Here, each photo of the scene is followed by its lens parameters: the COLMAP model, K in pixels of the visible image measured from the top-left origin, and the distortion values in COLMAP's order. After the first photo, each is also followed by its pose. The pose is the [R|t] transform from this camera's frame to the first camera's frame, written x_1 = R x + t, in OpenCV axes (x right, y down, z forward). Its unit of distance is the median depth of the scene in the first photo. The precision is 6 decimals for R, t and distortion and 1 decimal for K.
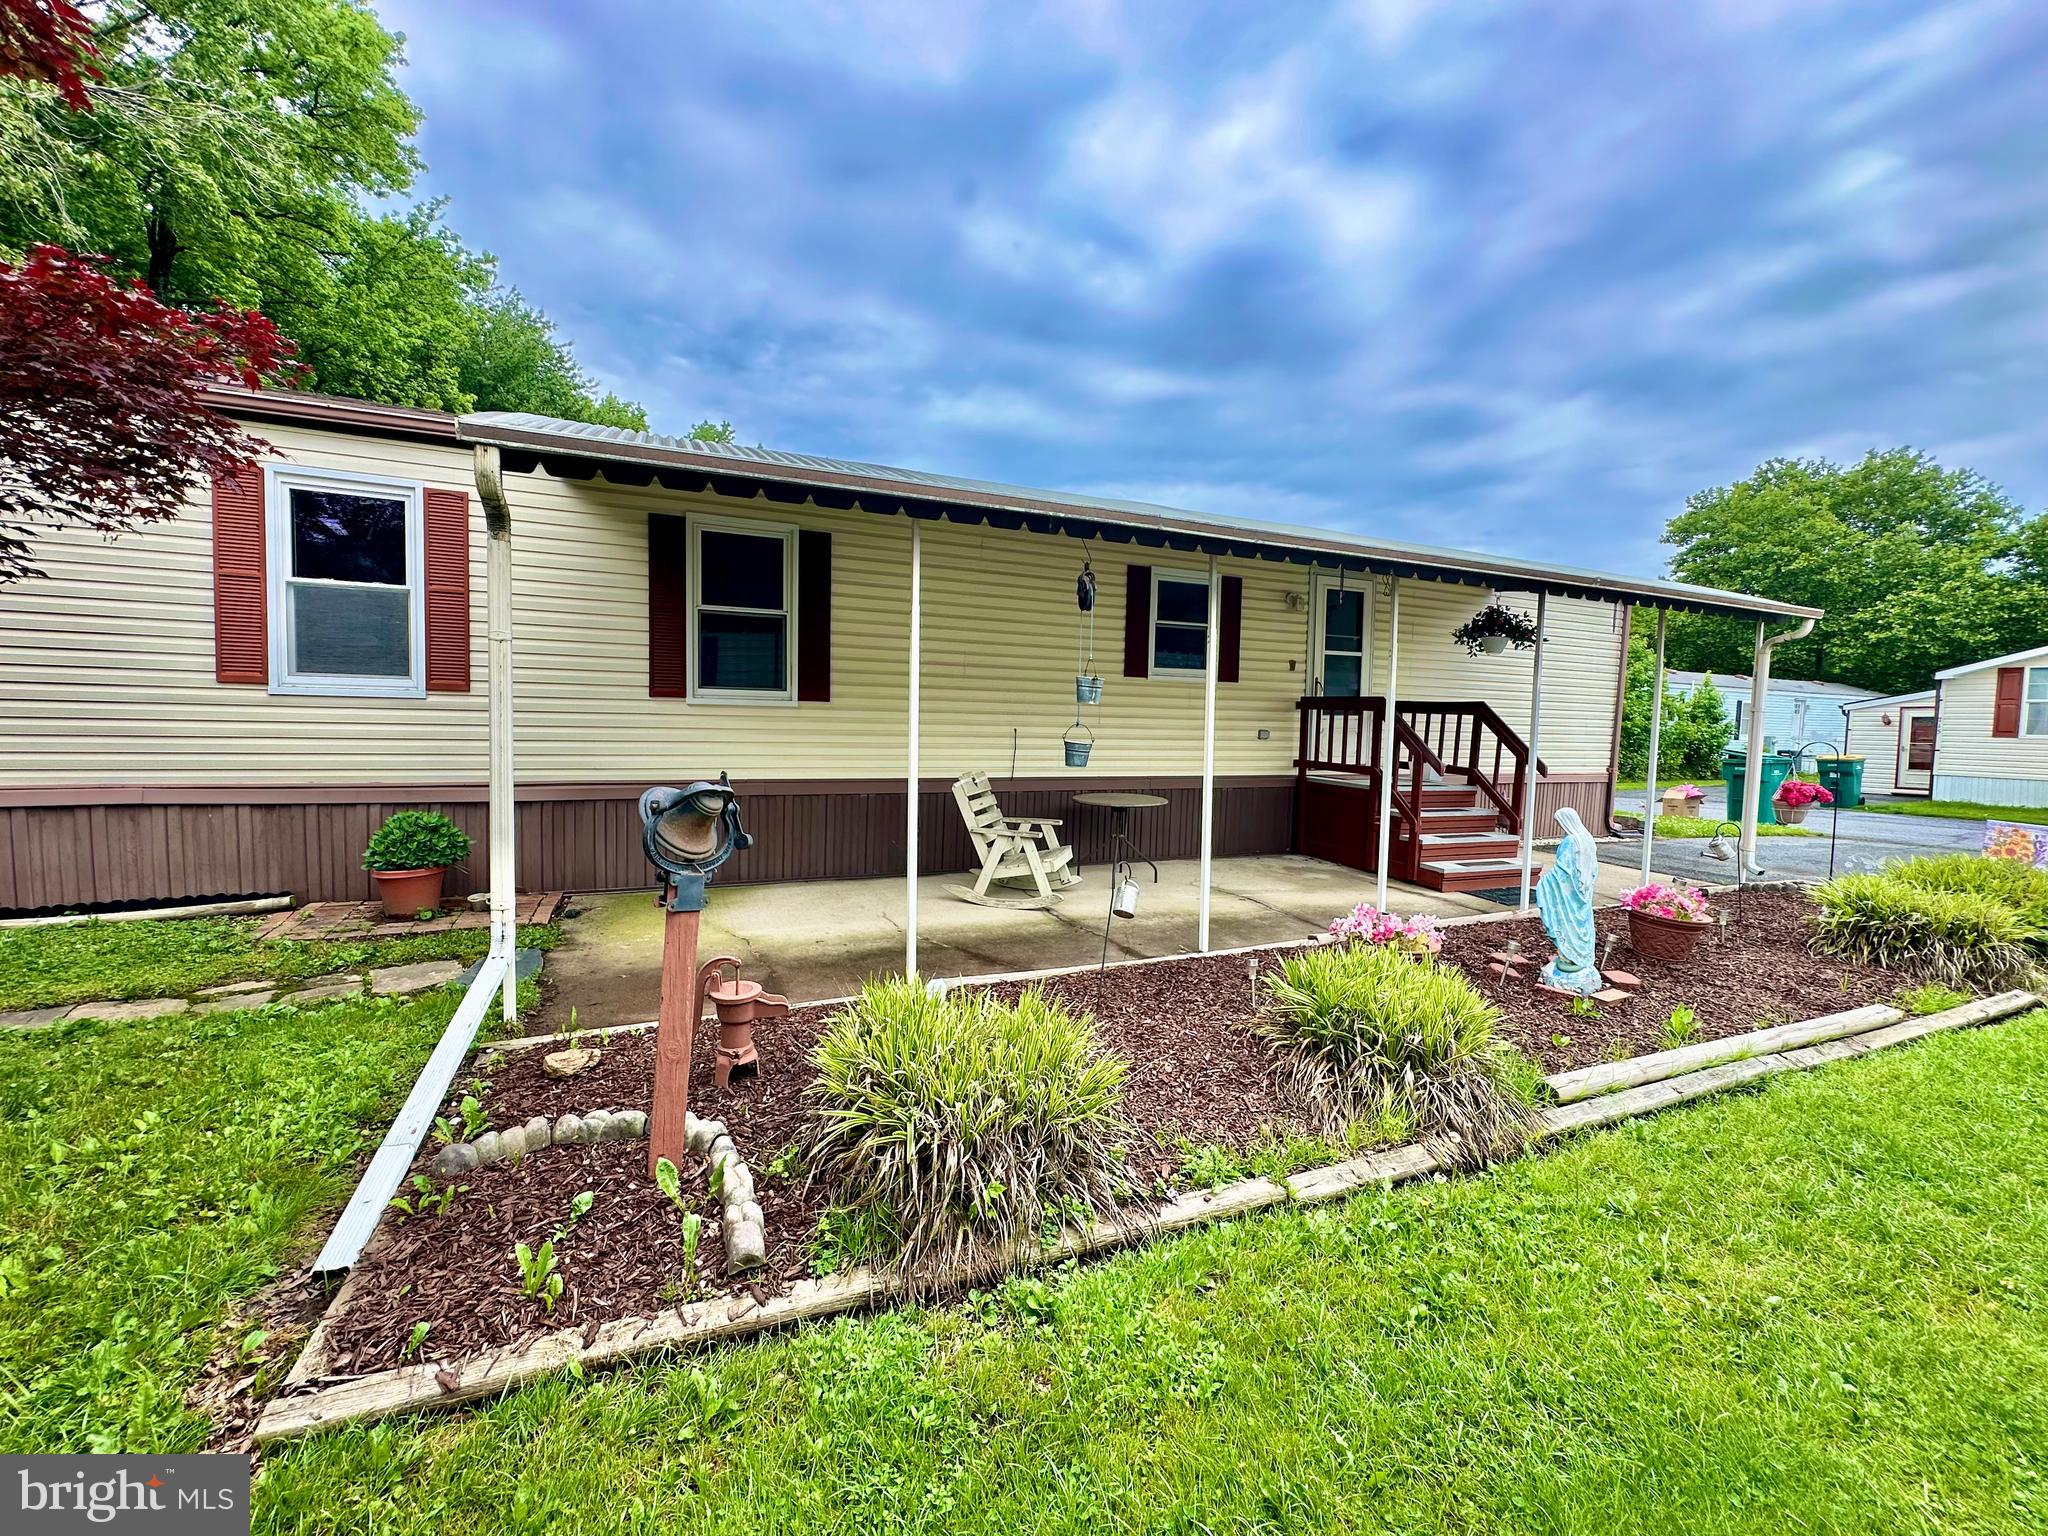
lens RADIAL K [[827.5, 0, 1019.2], [0, 827.5, 762.7], [0, 0, 1]] dist [0.000488, 0.000225]
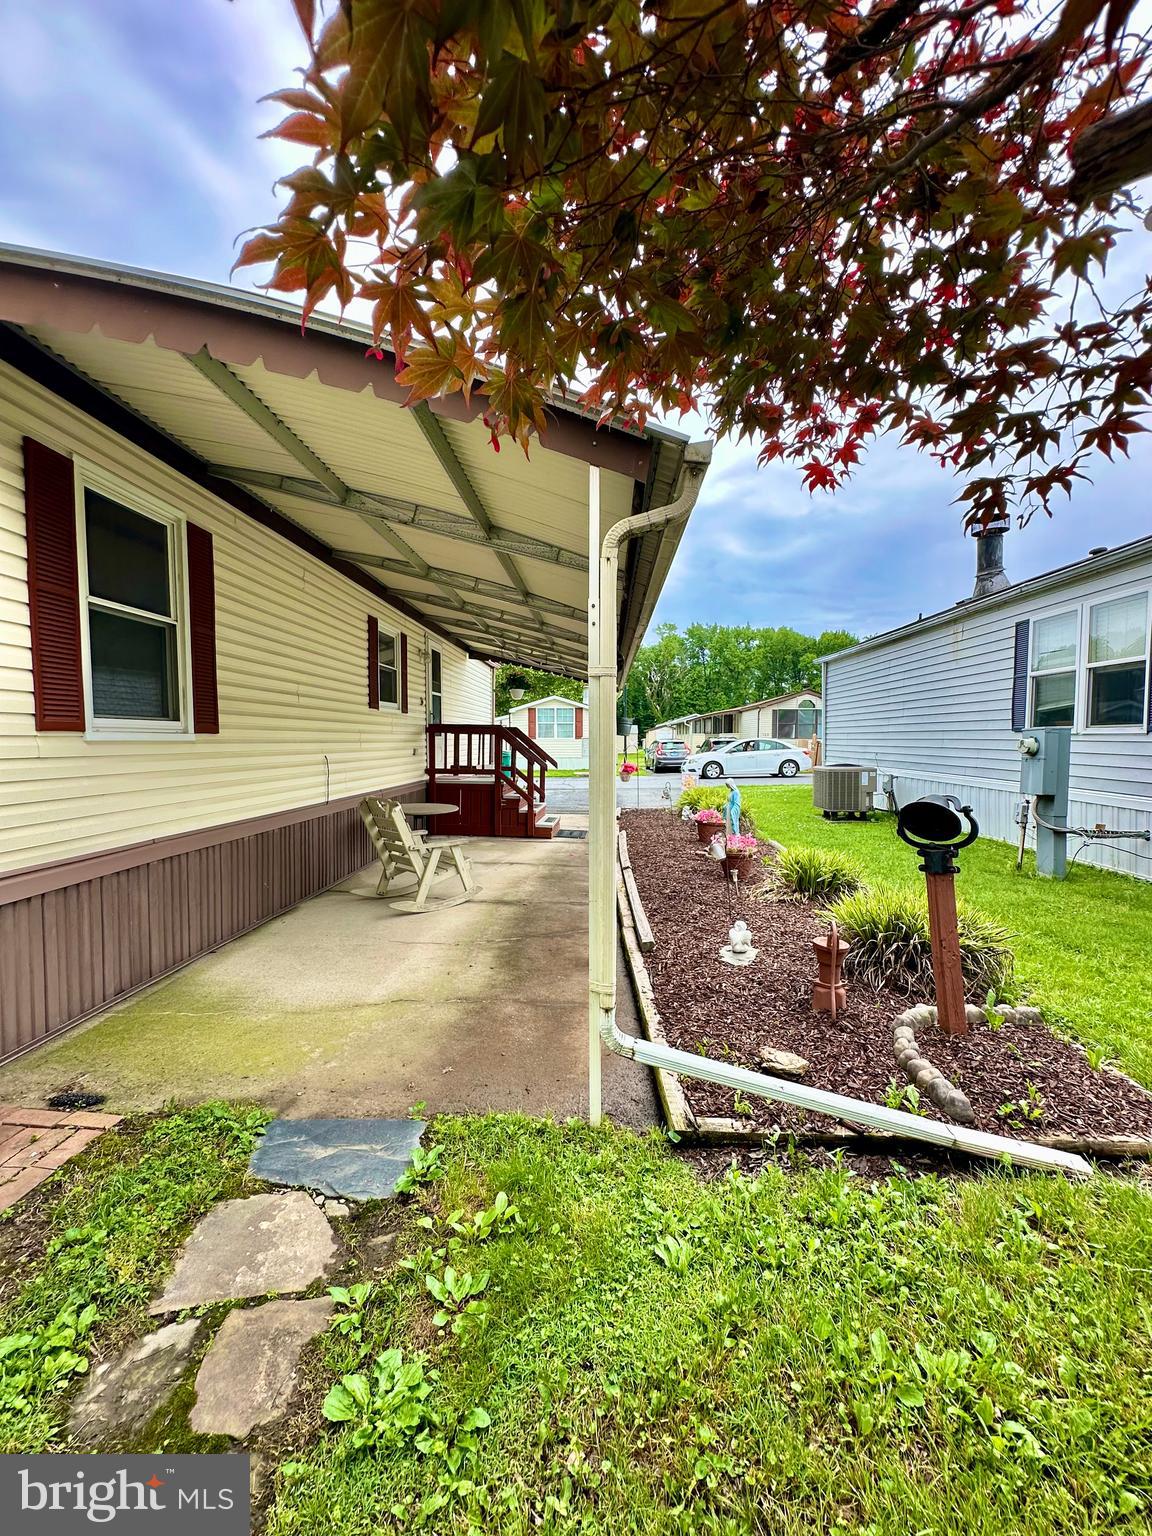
lens RADIAL K [[620.6, 0, 576.4], [0, 620.6, 767.1], [0, 0, 1]] dist [0.000488, 0.000225]
pose [[0.437736, -0.064788, 0.896766, -0.650147], [0.062583, 0.997177, 0.041494, -0.044036], [-0.896923, 0.037959, 0.440555, 0.402144]]
